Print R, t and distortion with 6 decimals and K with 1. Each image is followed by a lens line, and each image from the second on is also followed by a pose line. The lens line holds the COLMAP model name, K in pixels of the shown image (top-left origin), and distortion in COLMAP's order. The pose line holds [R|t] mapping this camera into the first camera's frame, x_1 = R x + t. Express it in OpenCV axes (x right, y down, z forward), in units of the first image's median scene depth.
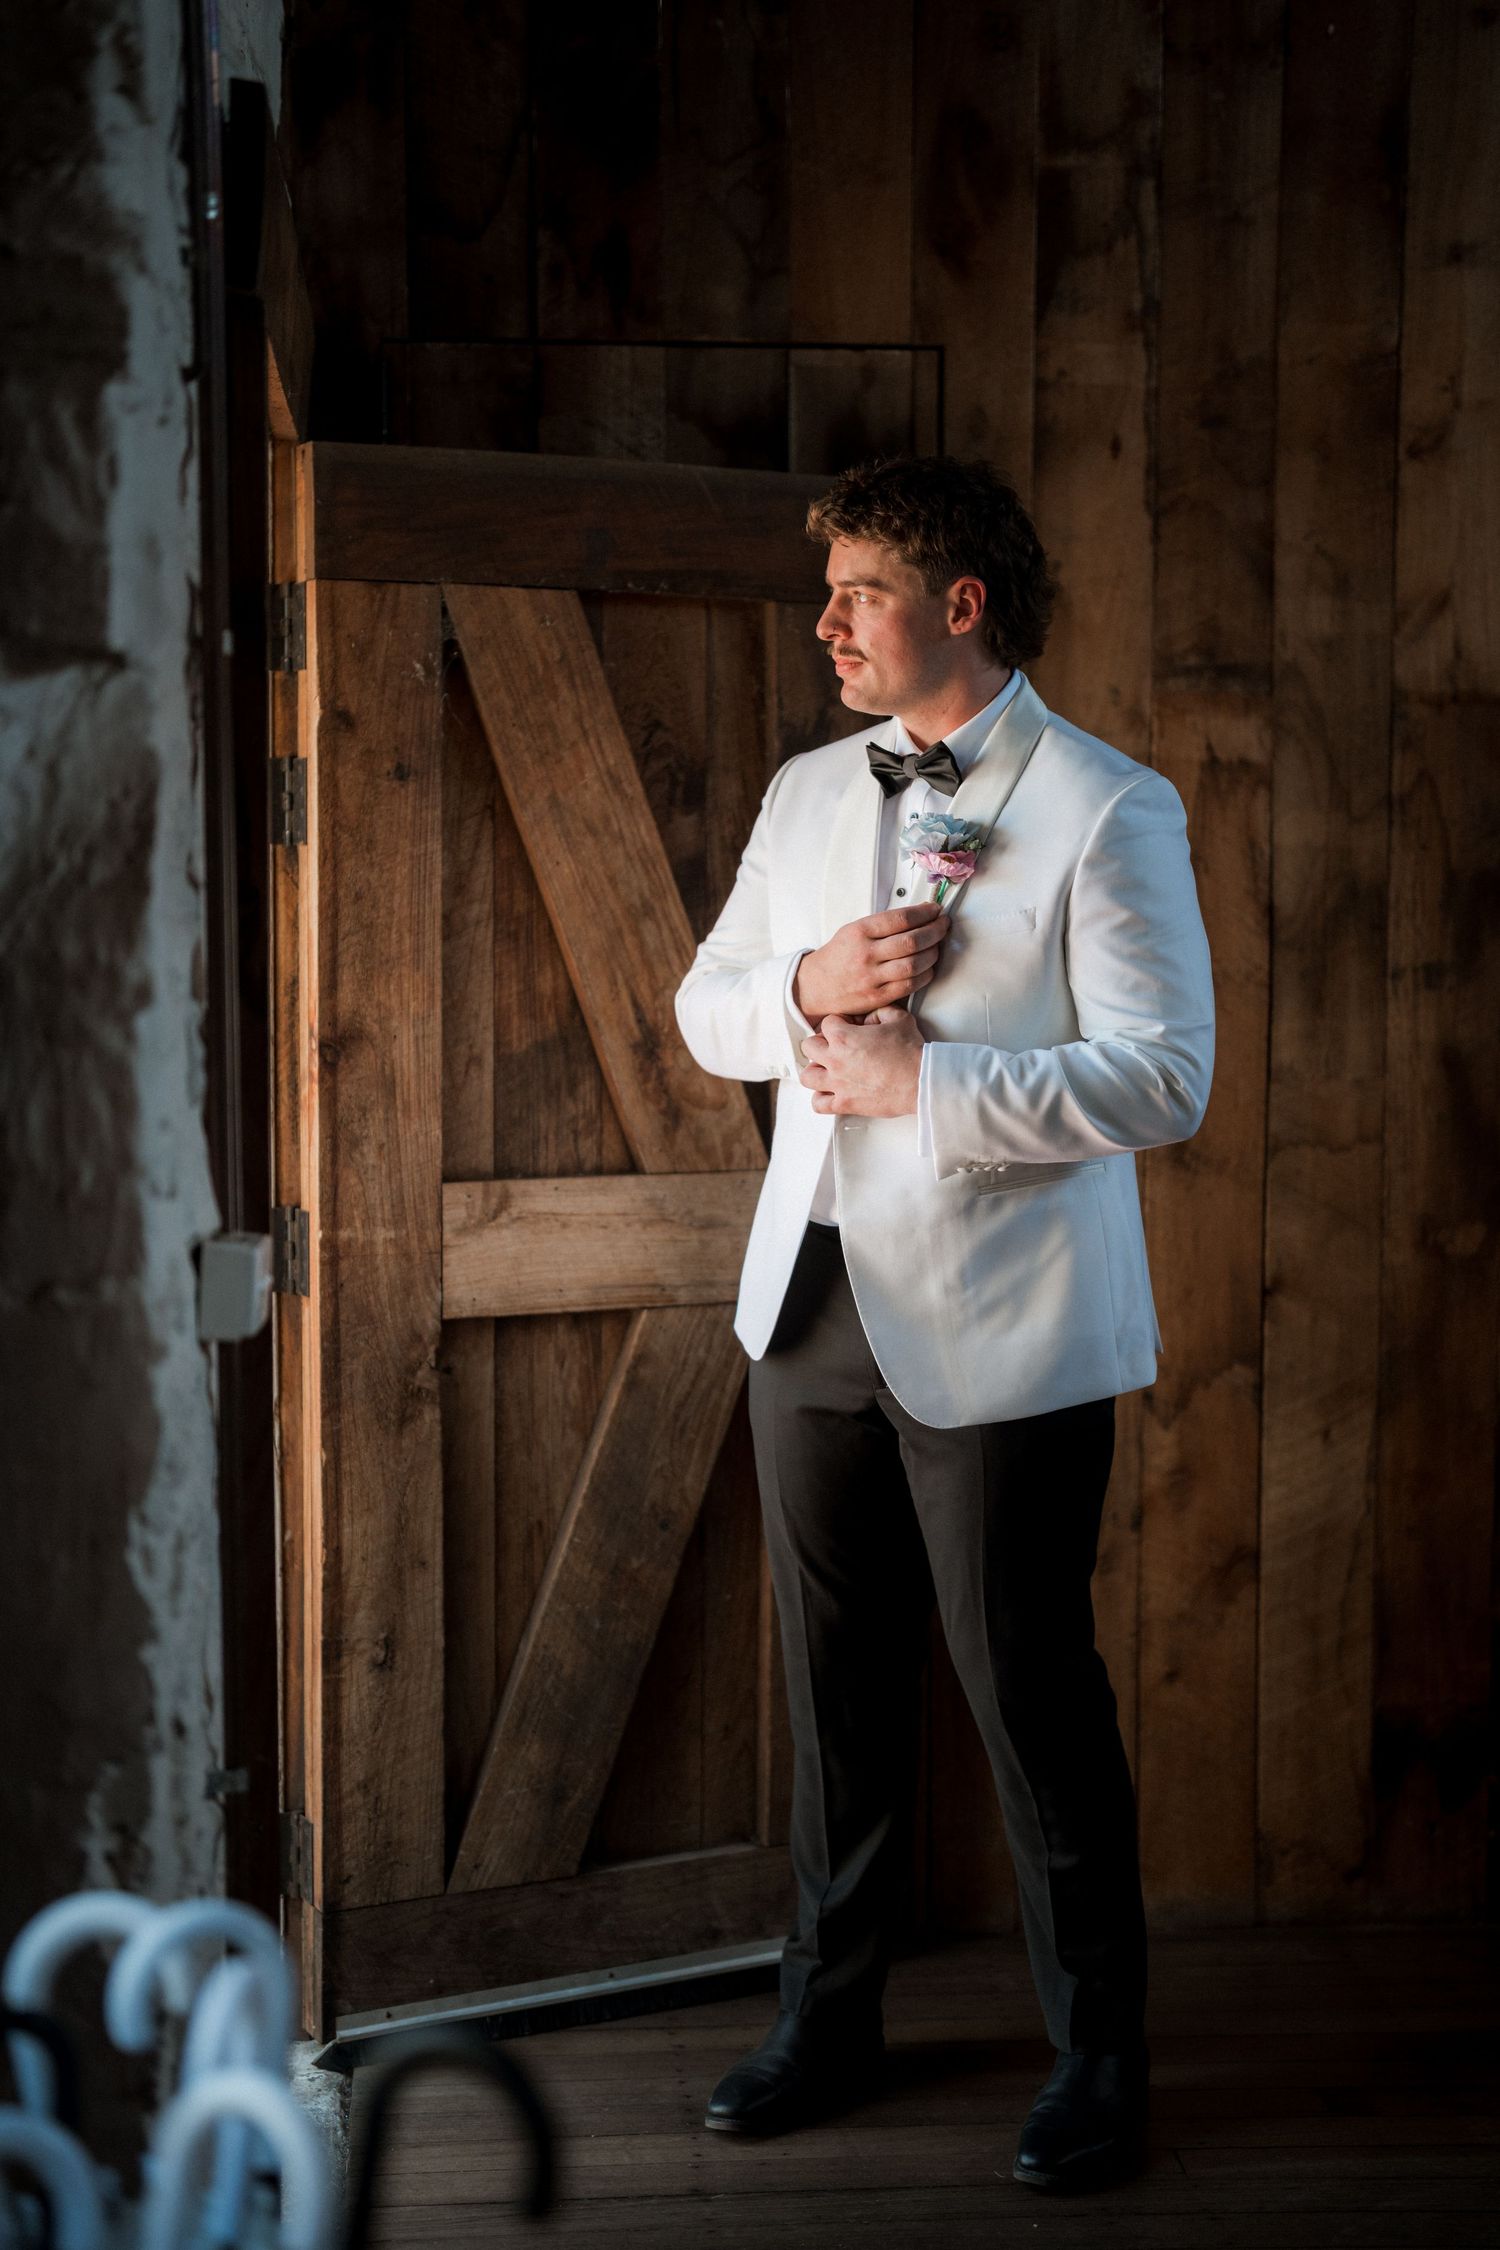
lens RADIAL K [[3083.8, 0, 750.0], [0, 3083.8, 1125.0], [0, 0, 1]] dist [-0.022689, 0.129468]
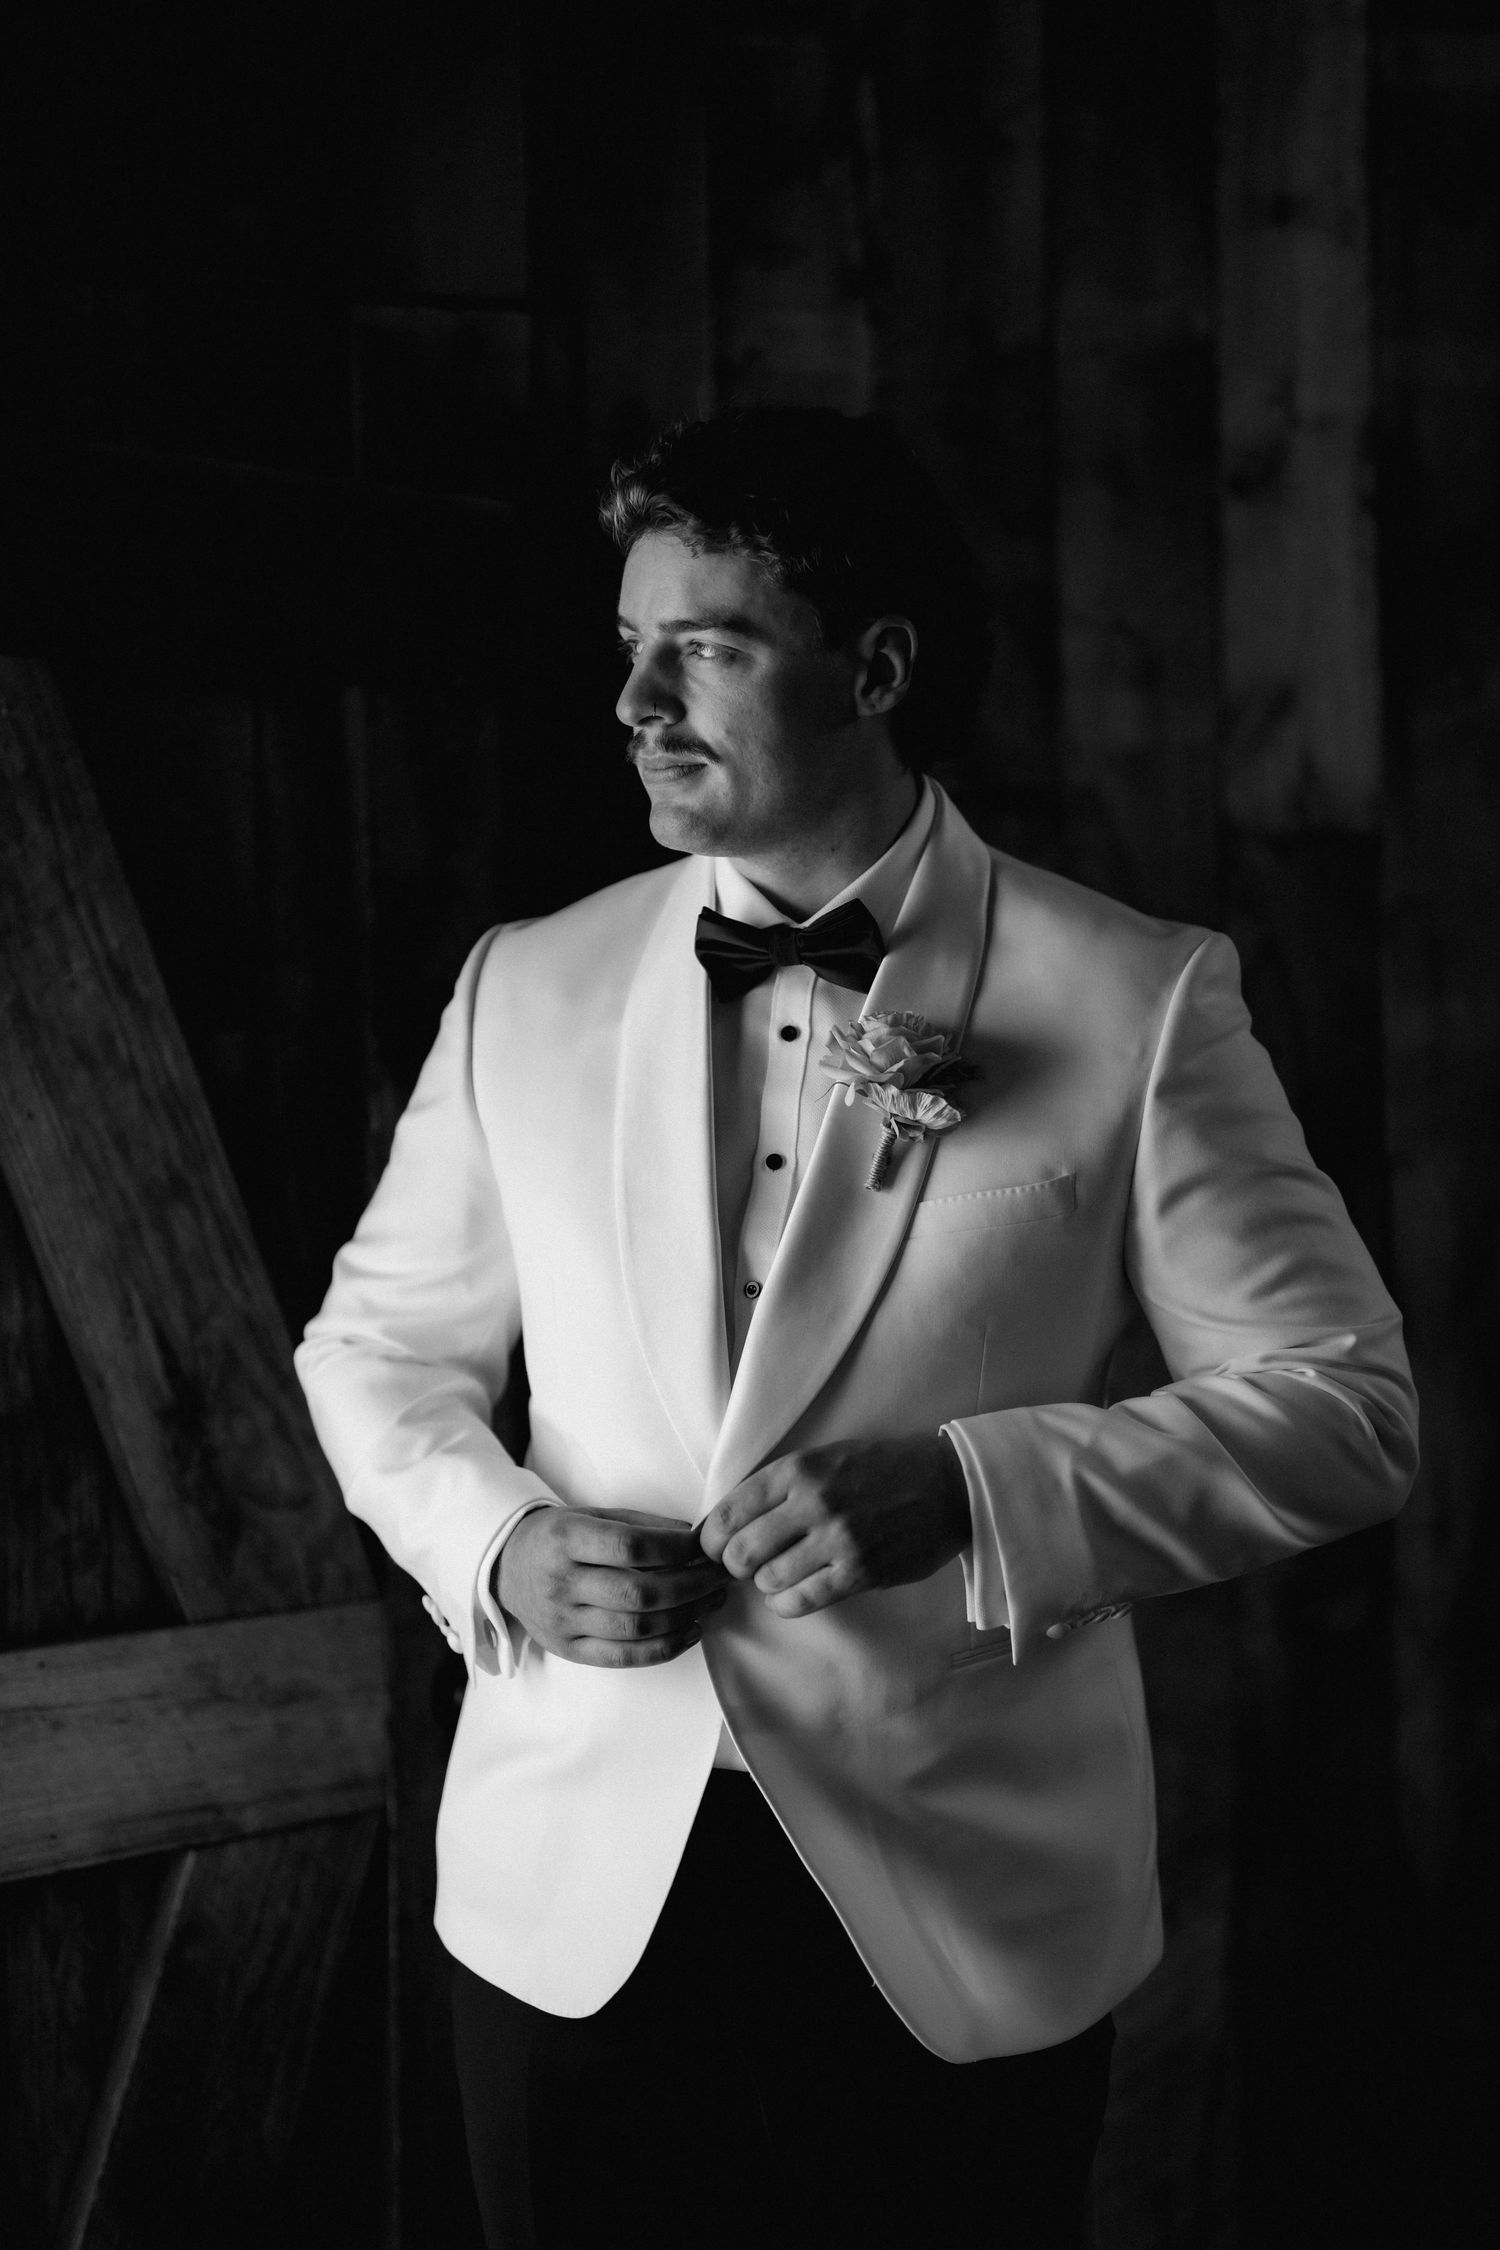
lens RADIAL K [[3083.8, 0, 750.0], [0, 3083.8, 1125.0], [0, 0, 1]] dist [-0.022689, 0.129468]
pose [[0.956839, -0.028828, 0.289187, -0.100181], [0.044068, 0.997954, -0.046328, -0.048928], [-0.287259, 0.057072, 0.956151, 0.388978]]
